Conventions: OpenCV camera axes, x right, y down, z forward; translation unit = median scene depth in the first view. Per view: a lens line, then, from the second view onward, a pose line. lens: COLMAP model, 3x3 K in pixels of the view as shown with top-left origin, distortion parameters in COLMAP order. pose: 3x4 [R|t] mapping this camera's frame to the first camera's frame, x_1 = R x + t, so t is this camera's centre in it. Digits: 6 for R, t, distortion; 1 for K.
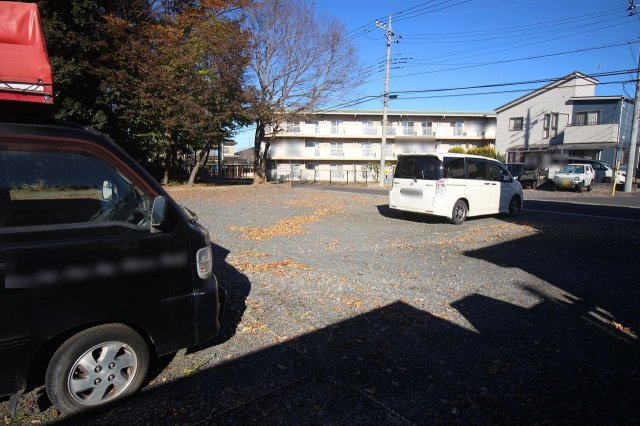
lens RADIAL K [[362.5, 0, 322.4], [0, 362.5, 211.0], [0, 0, 1]] dist [0.018166, -0.021439]
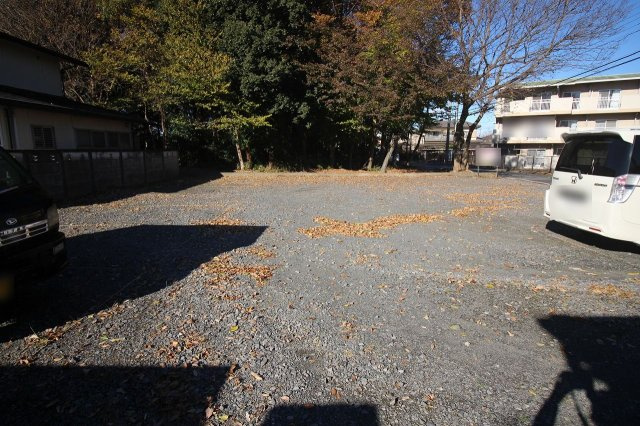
lens RADIAL K [[362.5, 0, 322.4], [0, 362.5, 211.0], [0, 0, 1]] dist [0.018166, -0.021439]
pose [[0.784009, 0.100910, -0.612493, 0.111968], [-0.076644, 0.994885, 0.065803, -0.012286], [0.616000, -0.004646, 0.787732, 0.095939]]
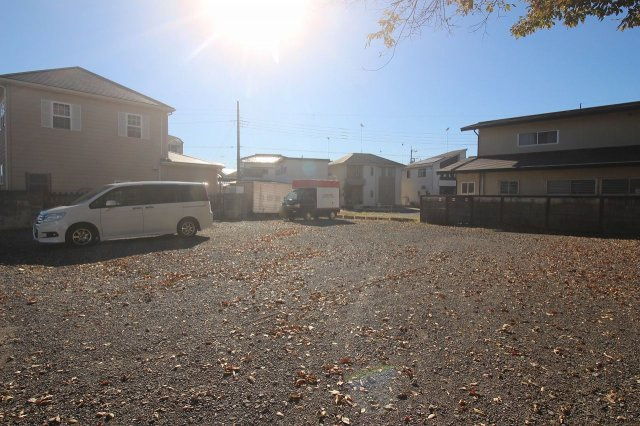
lens RADIAL K [[362.5, 0, 322.4], [0, 362.5, 211.0], [0, 0, 1]] dist [0.018166, -0.021439]
pose [[-0.988879, -0.005806, -0.148608, -0.003043], [-0.030748, 0.985629, 0.166103, -0.114014], [0.145508, 0.168826, -0.974846, 0.922237]]
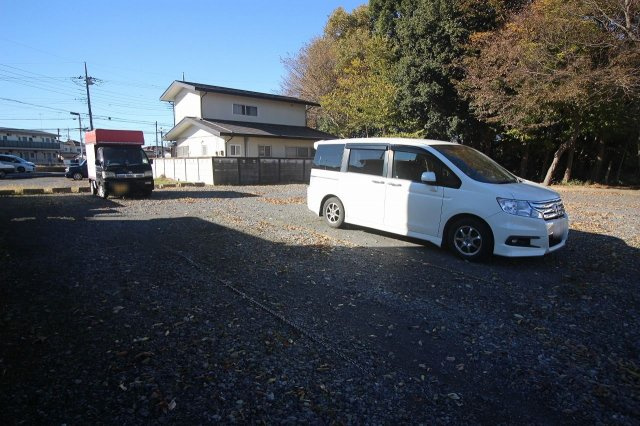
lens RADIAL K [[362.5, 0, 322.4], [0, 362.5, 211.0], [0, 0, 1]] dist [0.018166, -0.021439]
pose [[0.050662, 0.134069, -0.989676, 0.437703], [-0.137014, 0.982512, 0.126084, -0.036671], [0.989273, 0.129212, 0.068145, 0.349544]]
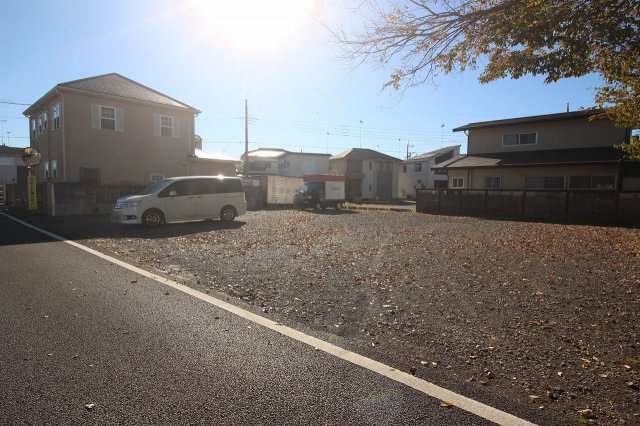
lens RADIAL K [[362.5, 0, 322.4], [0, 362.5, 211.0], [0, 0, 1]] dist [0.018166, -0.021439]
pose [[-0.987030, -0.007833, -0.160345, 0.044120], [-0.037759, 0.982116, 0.184452, -0.126381], [0.156033, 0.188114, -0.969674, 1.027319]]
